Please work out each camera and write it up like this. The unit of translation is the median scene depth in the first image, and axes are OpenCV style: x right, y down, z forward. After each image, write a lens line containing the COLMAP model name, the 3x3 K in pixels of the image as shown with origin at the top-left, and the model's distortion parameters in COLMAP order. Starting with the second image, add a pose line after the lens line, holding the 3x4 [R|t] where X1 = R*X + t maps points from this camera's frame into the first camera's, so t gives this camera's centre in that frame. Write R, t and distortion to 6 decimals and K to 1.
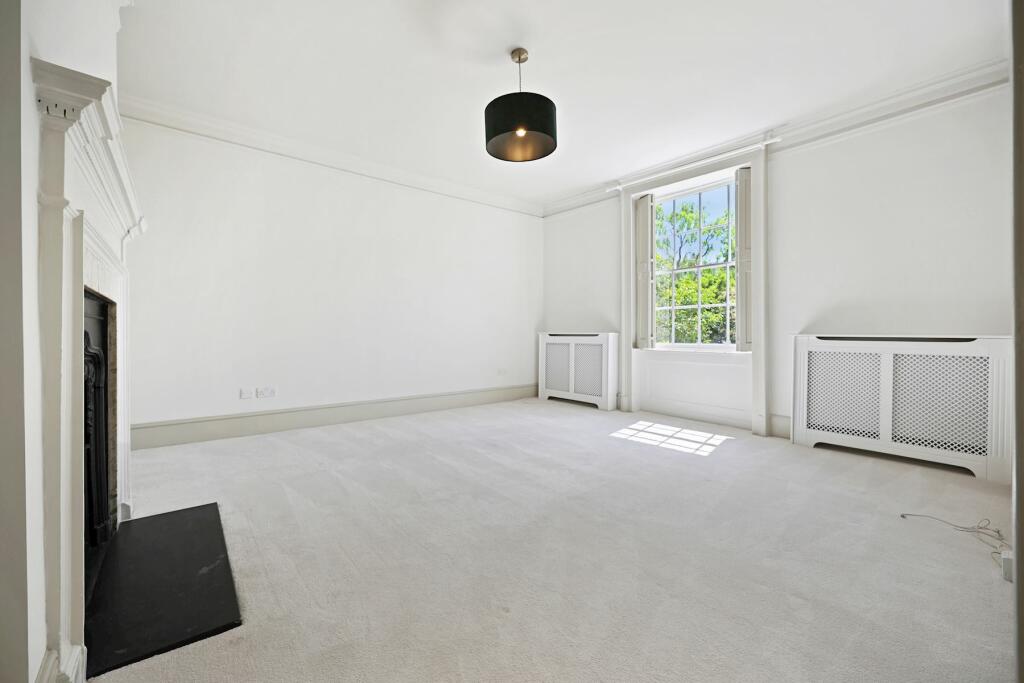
lens RADIAL K [[430.3, 0, 517.5], [0, 430.3, 338.9], [0, 0, 1]] dist [-0.000967, 0.000024]
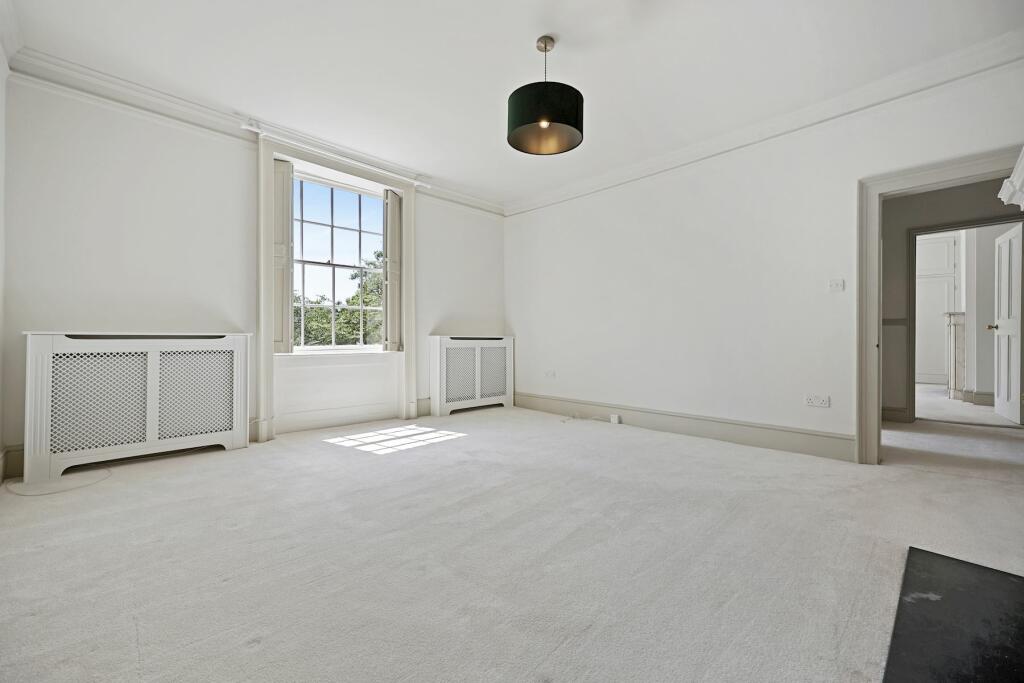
lens RADIAL K [[413.6, 0, 513.4], [0, 413.6, 333.1], [0, 0, 1]] dist [-0.002182, -0.000635]
pose [[-0.104991, 0.001726, 0.994472, -0.503893], [0.003880, 0.999992, -0.001326, -0.012749], [-0.994466, 0.003719, -0.104997, 0.661617]]
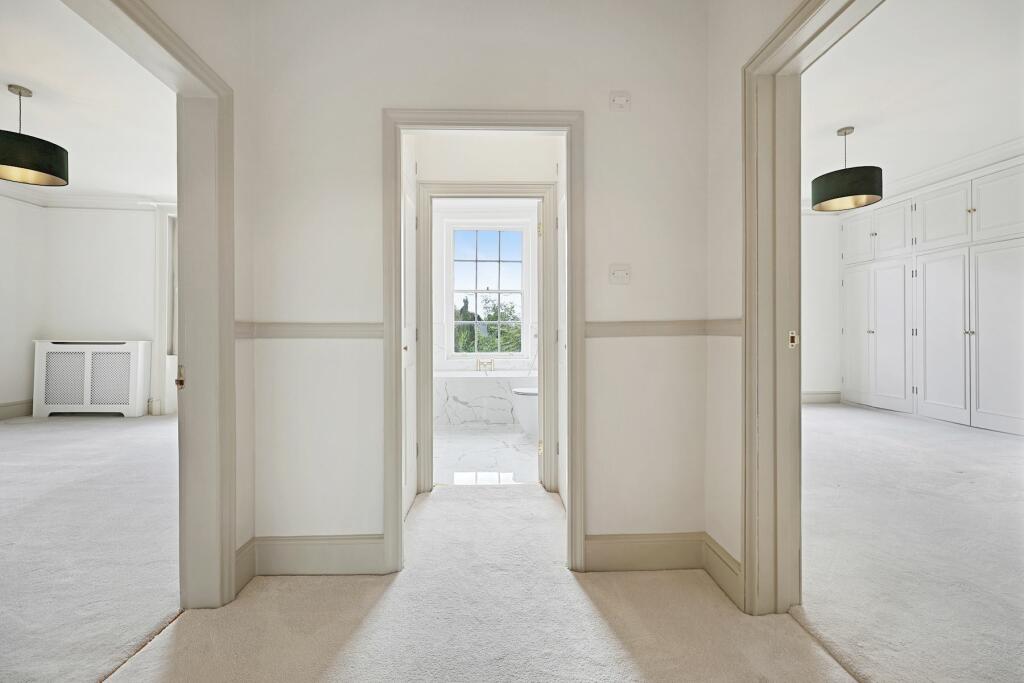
lens RADIAL K [[413.6, 0, 513.4], [0, 413.6, 333.1], [0, 0, 1]] dist [-0.002182, -0.000635]
pose [[0.608056, 0.016640, 0.793720, -0.026464], [0.009160, 0.999567, -0.027972, 0.002763], [-0.793841, 0.024279, 0.607640, -0.319327]]
